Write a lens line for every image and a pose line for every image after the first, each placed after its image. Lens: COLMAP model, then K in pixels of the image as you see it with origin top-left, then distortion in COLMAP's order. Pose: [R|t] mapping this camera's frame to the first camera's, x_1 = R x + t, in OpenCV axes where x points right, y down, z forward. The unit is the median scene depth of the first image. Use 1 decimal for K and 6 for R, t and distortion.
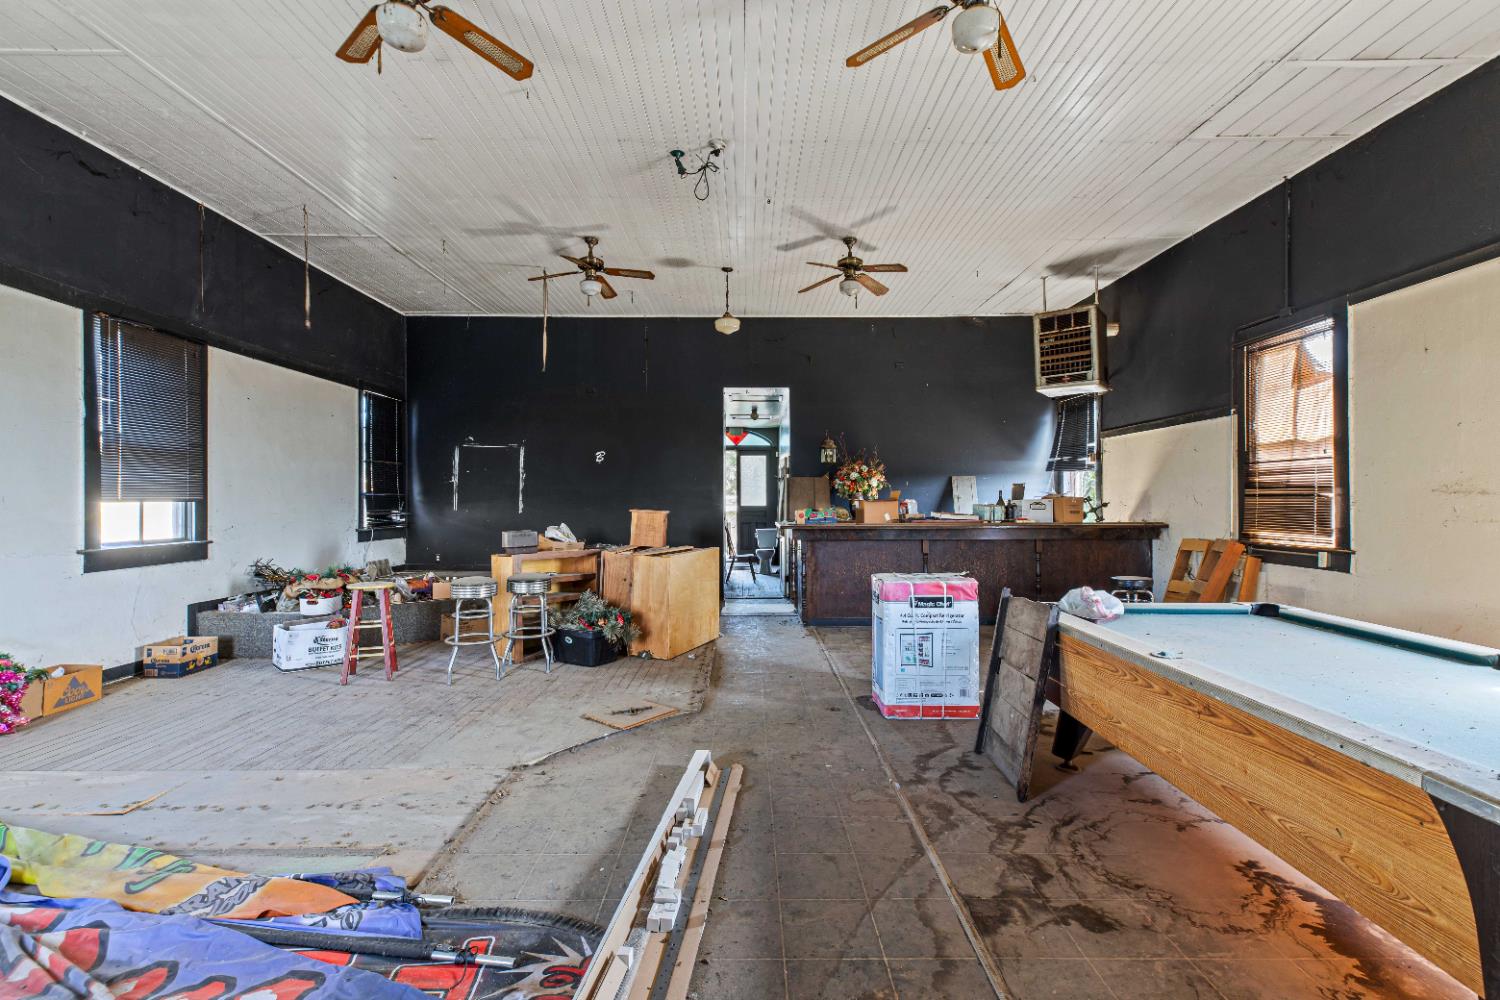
lens RADIAL K [[679.4, 0, 750.0], [0, 679.4, 500.0], [0, 0, 1]] dist [0.002580, -0.000788]
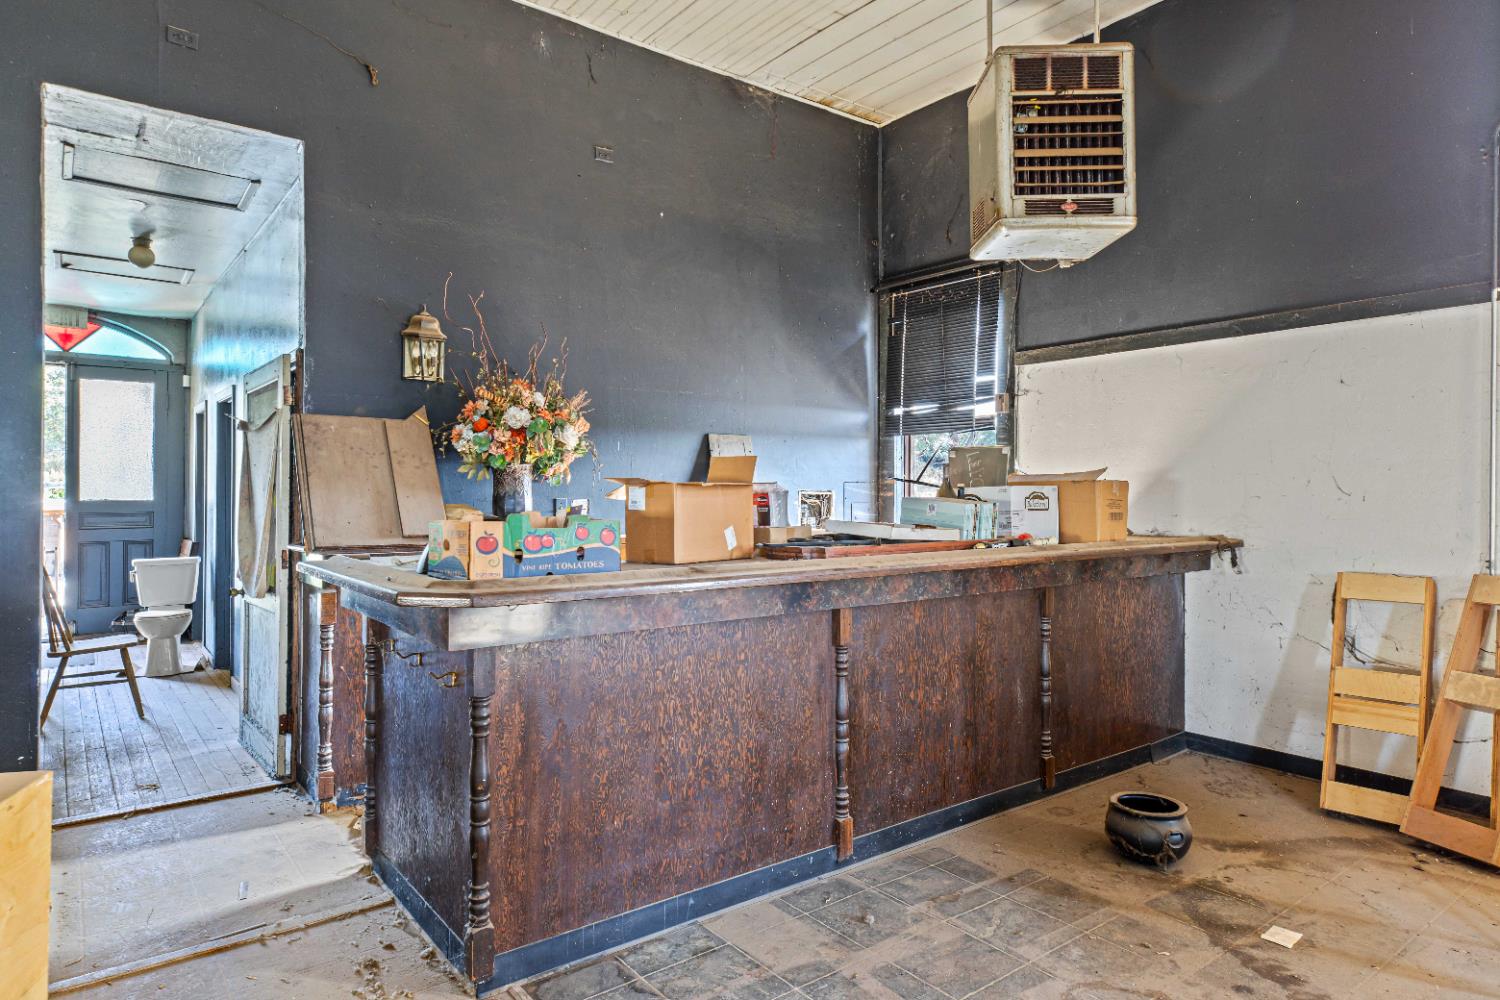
lens RADIAL K [[890.4, 0, 750.0], [0, 890.4, 500.0], [0, 0, 1]] dist [0.000045, 0.000359]
pose [[0.794544, -0.000254, 0.607206, -0.042132], [-0.004447, 0.999971, 0.006237, 0.005219], [-0.607190, -0.007656, 0.794520, 0.752131]]
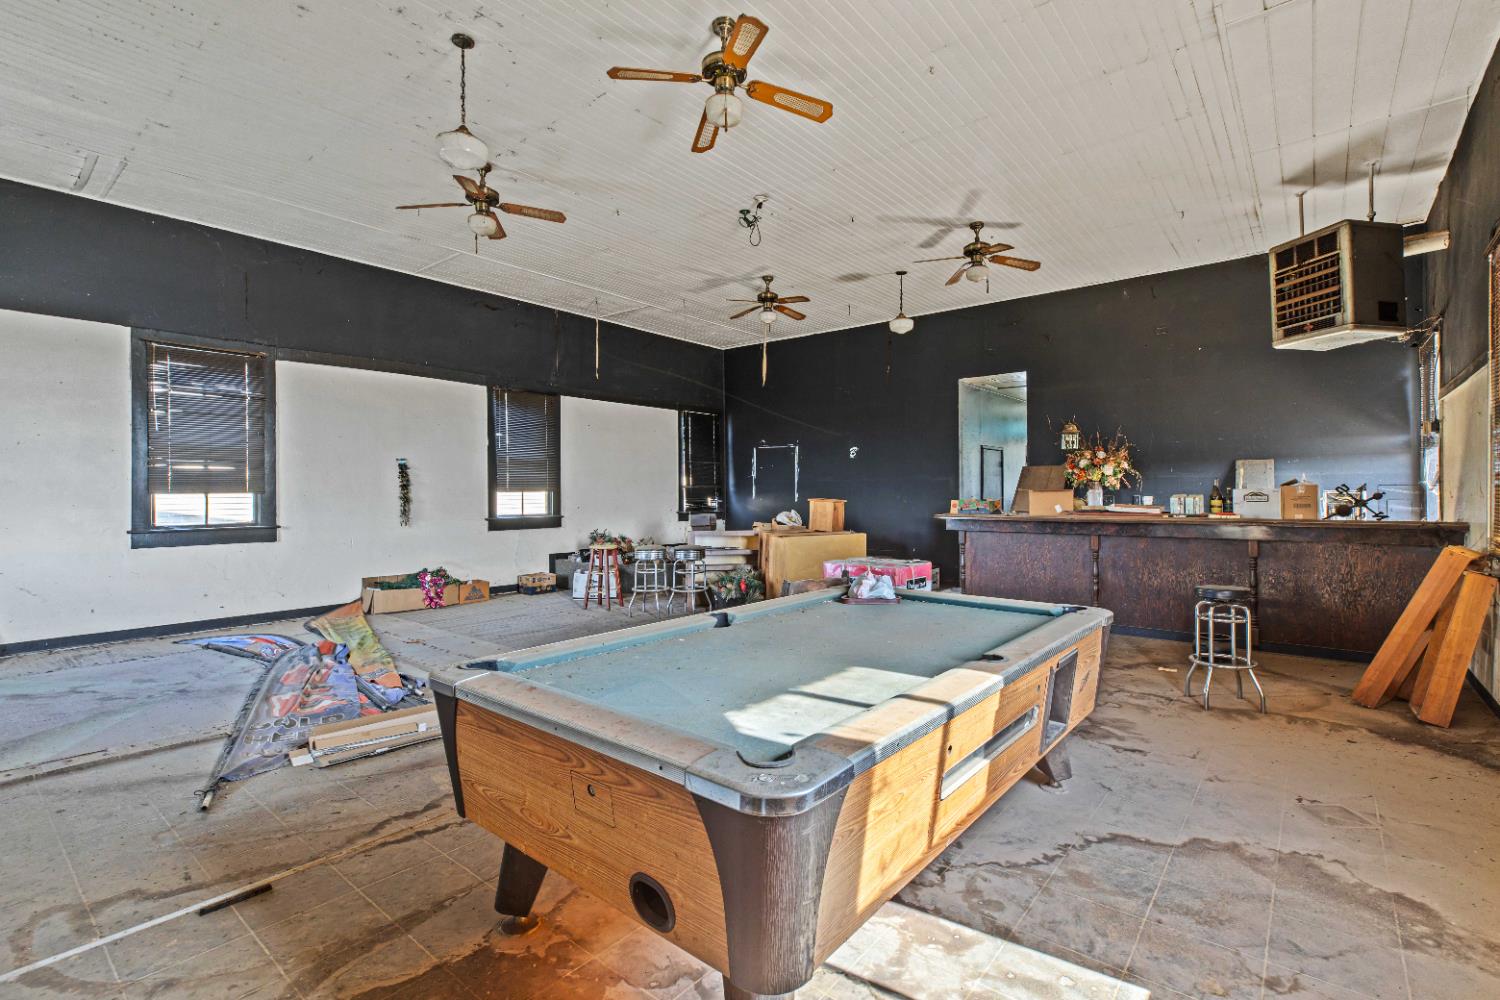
lens RADIAL K [[686.8, 0, 752.6], [0, 686.8, 492.8], [0, 0, 1]] dist [0.002592, 0.000353]
pose [[0.768823, 0.000787, -0.639461, 0.534425], [0.000169, 0.999999, 0.001435, 0.002662], [0.639461, -0.001211, 0.768822, 0.030159]]
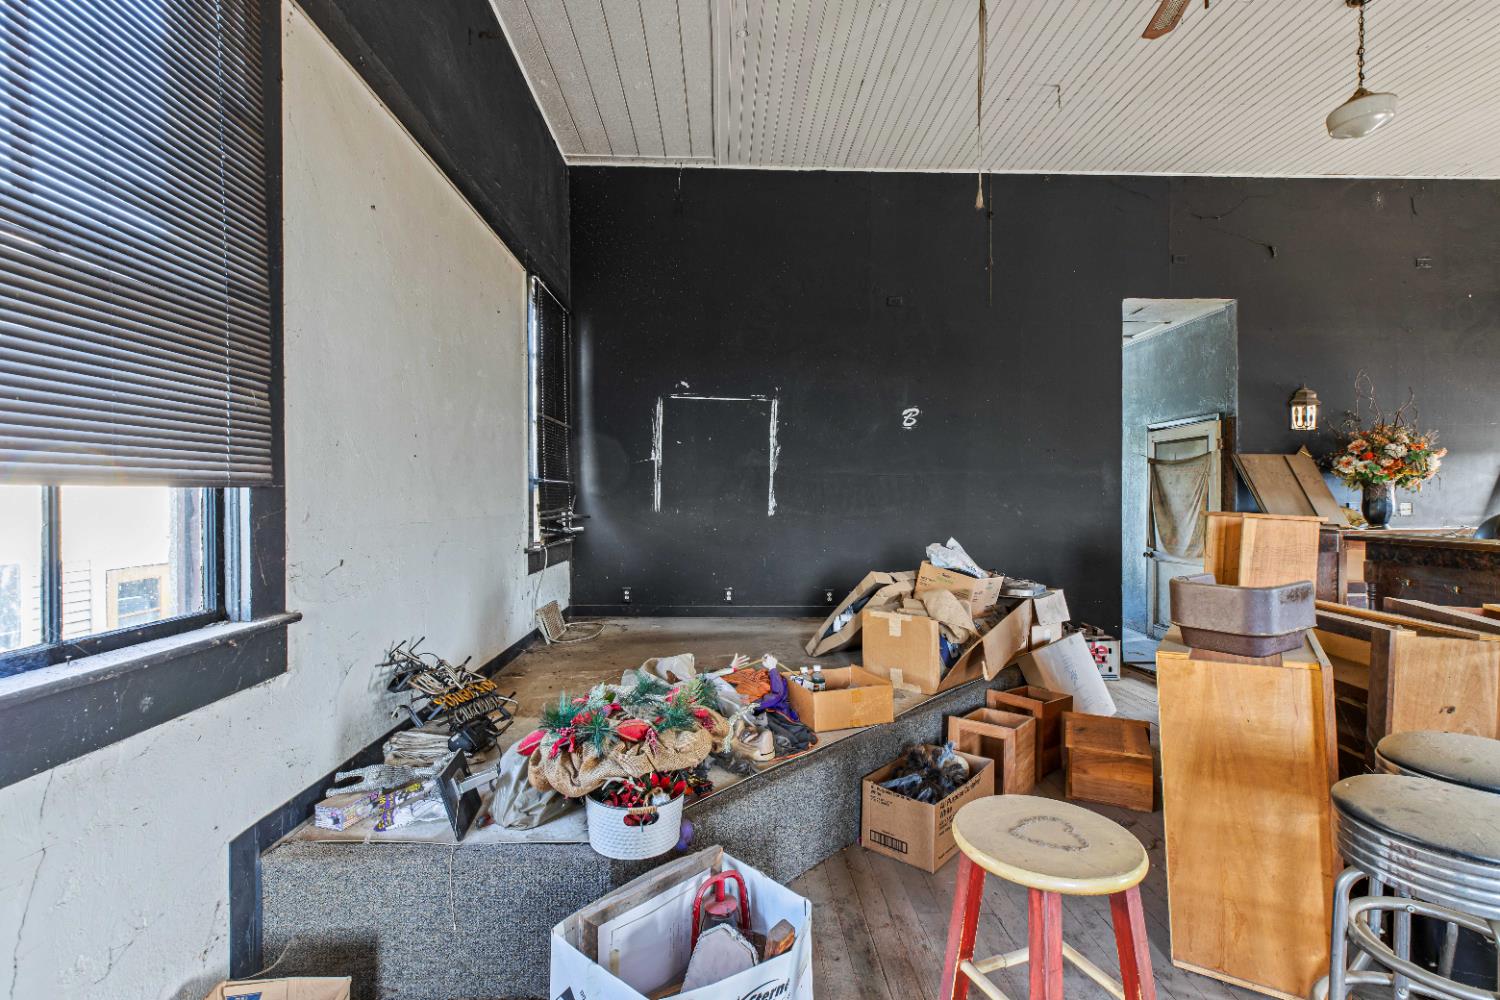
lens RADIAL K [[679.5, 0, 743.0], [0, 679.5, 506.7], [0, 0, 1]] dist [0.003499, 0.000285]
pose [[0.999841, 0.001585, 0.017738, -0.524815], [-0.001804, 0.999923, 0.012307, 0.006502], [-0.017717, -0.012337, 0.999767, 0.606473]]
